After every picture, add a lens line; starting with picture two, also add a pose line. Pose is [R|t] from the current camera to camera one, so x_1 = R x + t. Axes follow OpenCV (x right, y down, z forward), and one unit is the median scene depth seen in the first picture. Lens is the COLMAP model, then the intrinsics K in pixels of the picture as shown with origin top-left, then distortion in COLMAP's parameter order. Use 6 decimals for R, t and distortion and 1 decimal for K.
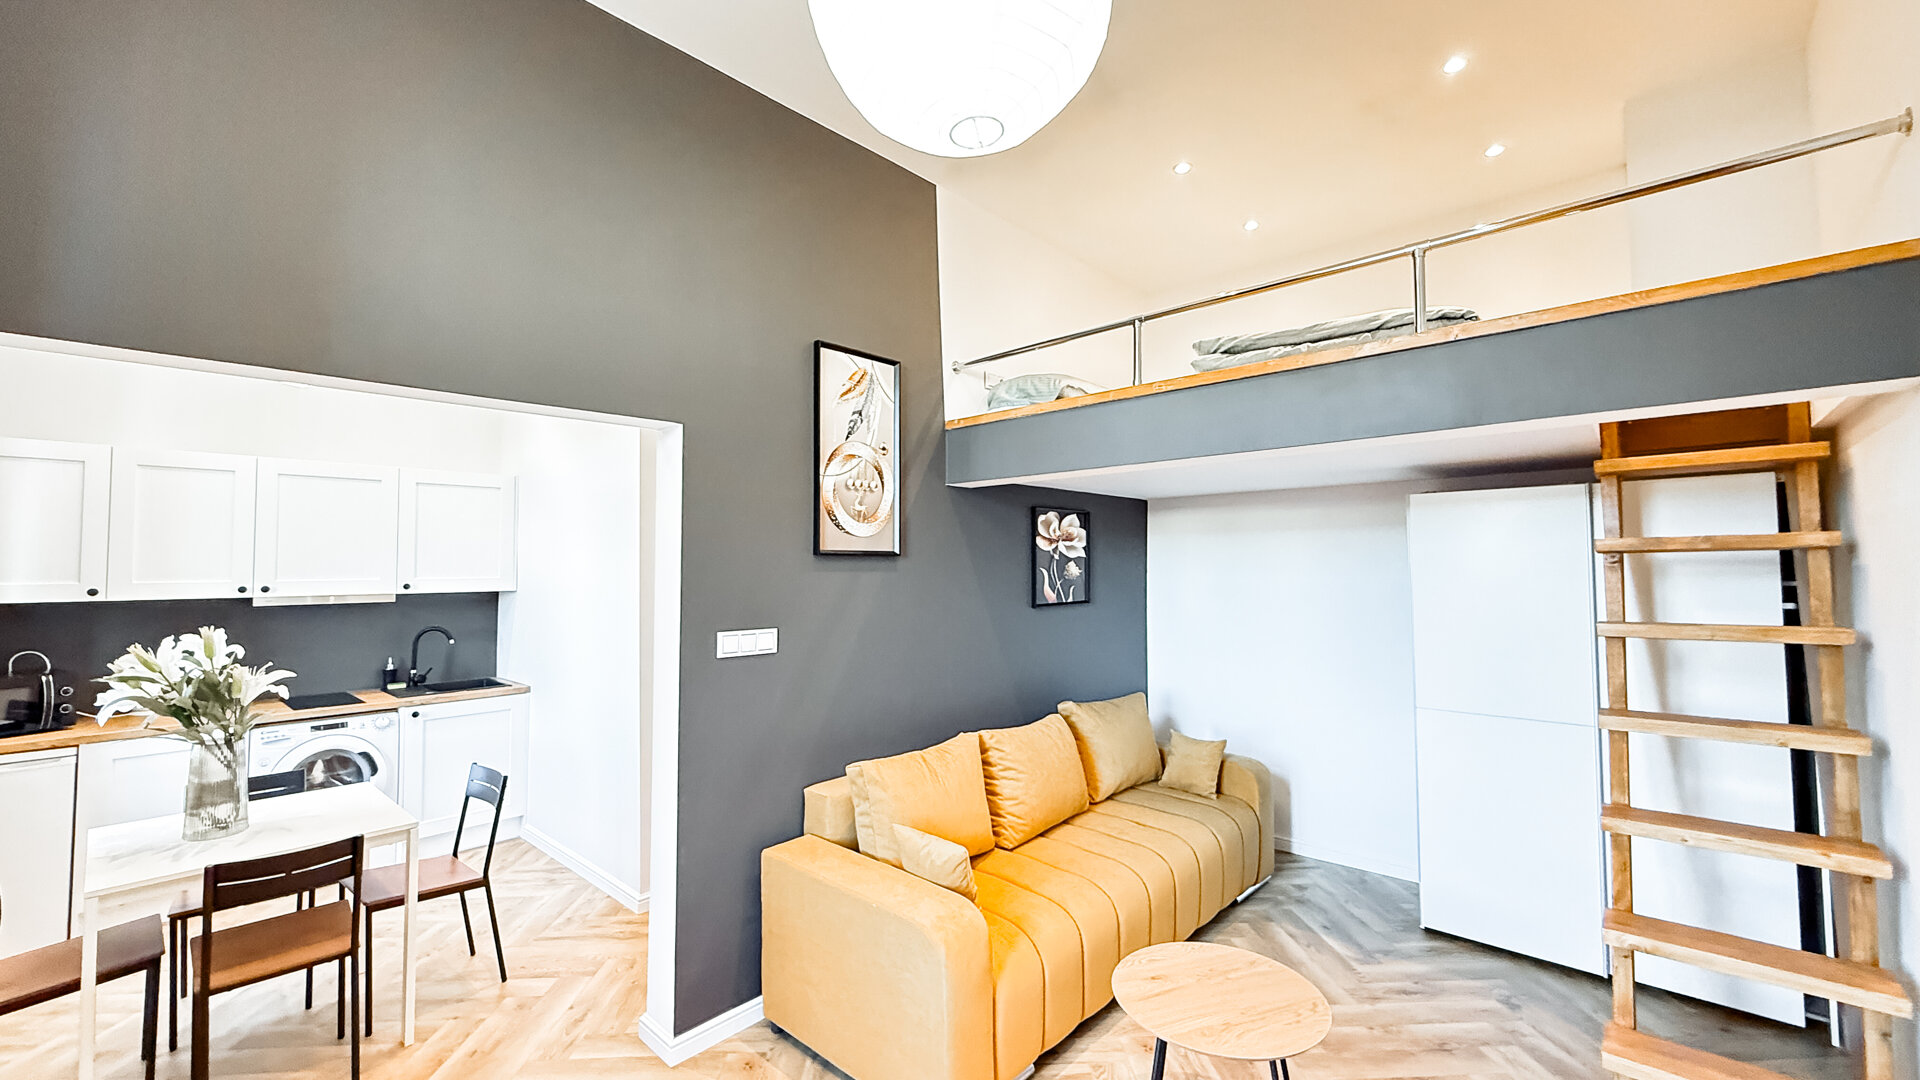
lens RADIAL K [[764.5, 0, 955.1], [0, 764.5, 538.0], [0, 0, 1]] dist [-0.000926, 0.000191]
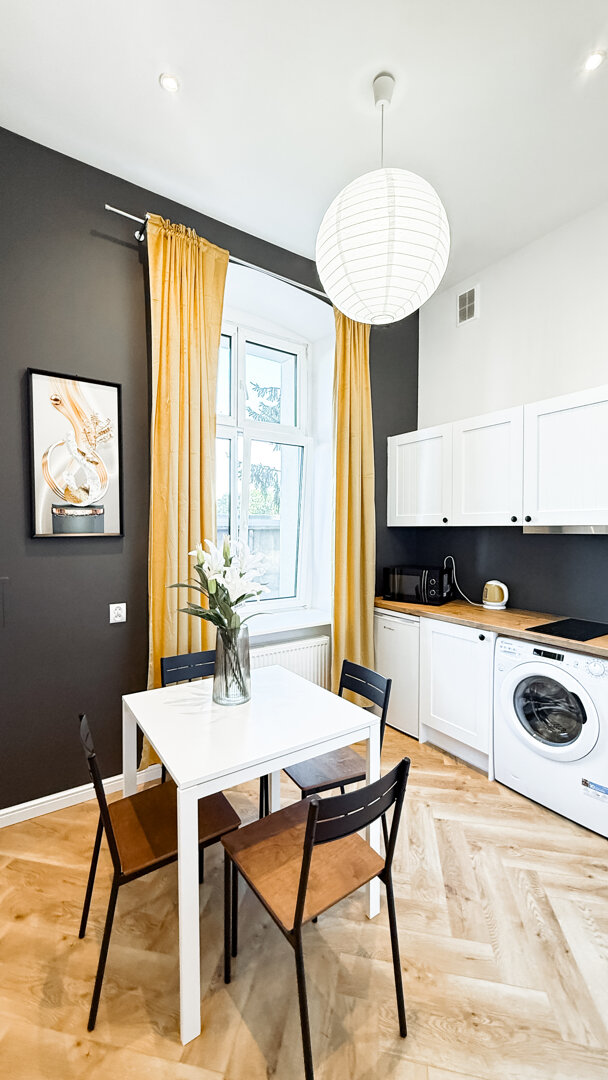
lens RADIAL K [[430.0, 0, 309.7], [0, 430.0, 536.0], [0, 0, 1]] dist [-0.000926, 0.000191]
pose [[-0.233365, 0.022718, -0.972124, -0.228536], [0.035140, 0.999271, 0.014916, 0.081837], [0.971754, -0.030680, -0.233993, 0.955852]]
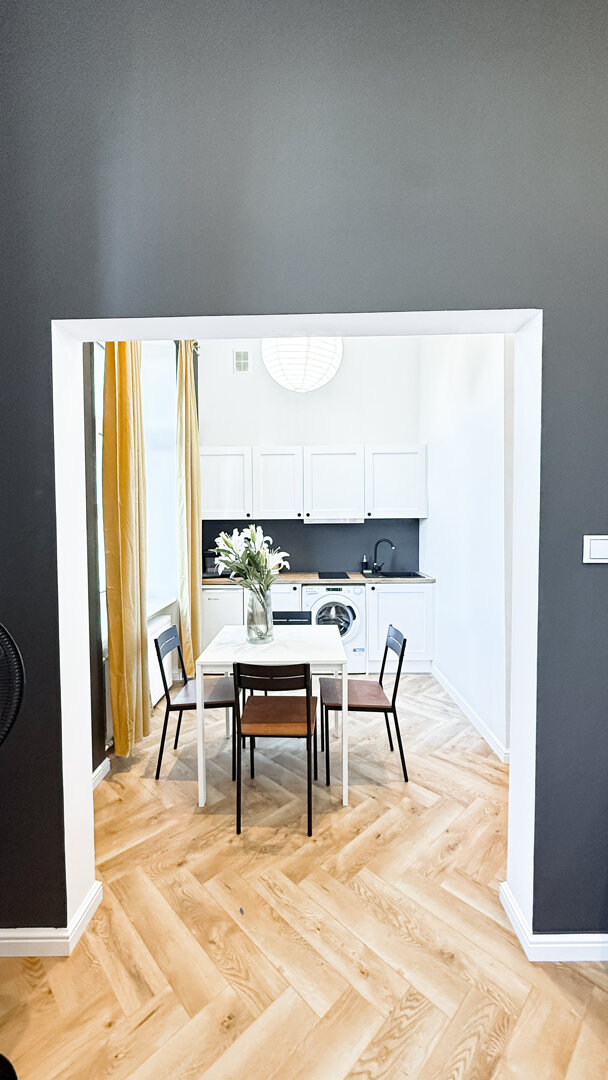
lens RADIAL K [[430.0, 0, 305.5], [0, 430.0, 537.2], [0, 0, 1]] dist [-0.000926, 0.000191]
pose [[0.665144, 0.024220, -0.746322, -0.114301], [0.032659, 0.997574, 0.061480, 0.064921], [0.746000, -0.065267, 0.662739, 0.316471]]
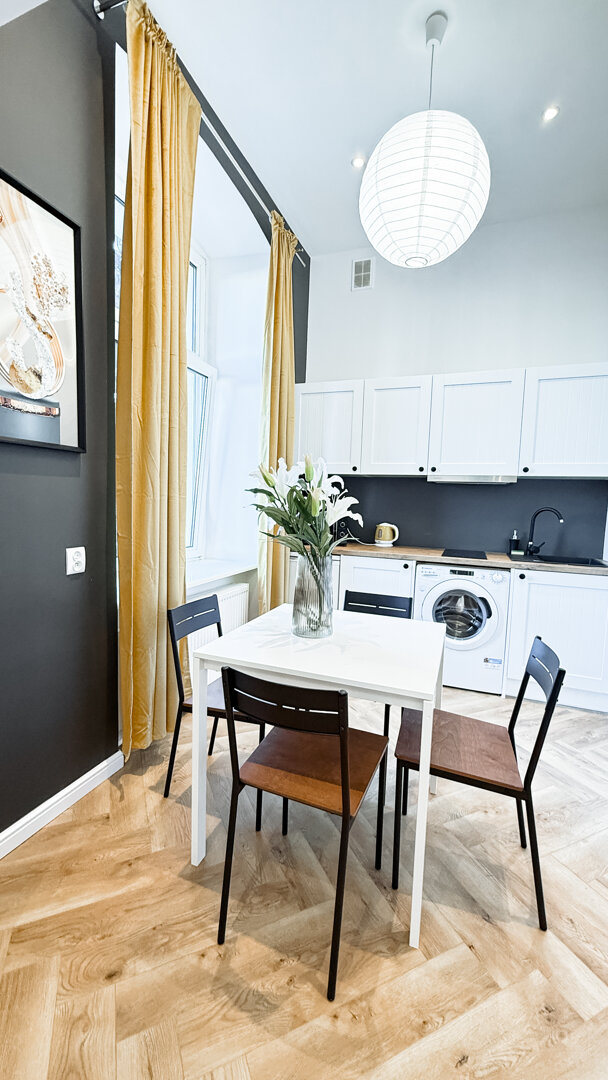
lens RADIAL K [[430.0, 0, 305.8], [0, 430.0, 536.3], [0, 0, 1]] dist [-0.000926, 0.000191]
pose [[0.367260, 0.092953, -0.925462, -0.275469], [-0.001546, 0.995053, 0.099329, 0.128299], [0.930117, -0.035048, 0.365588, 0.555228]]
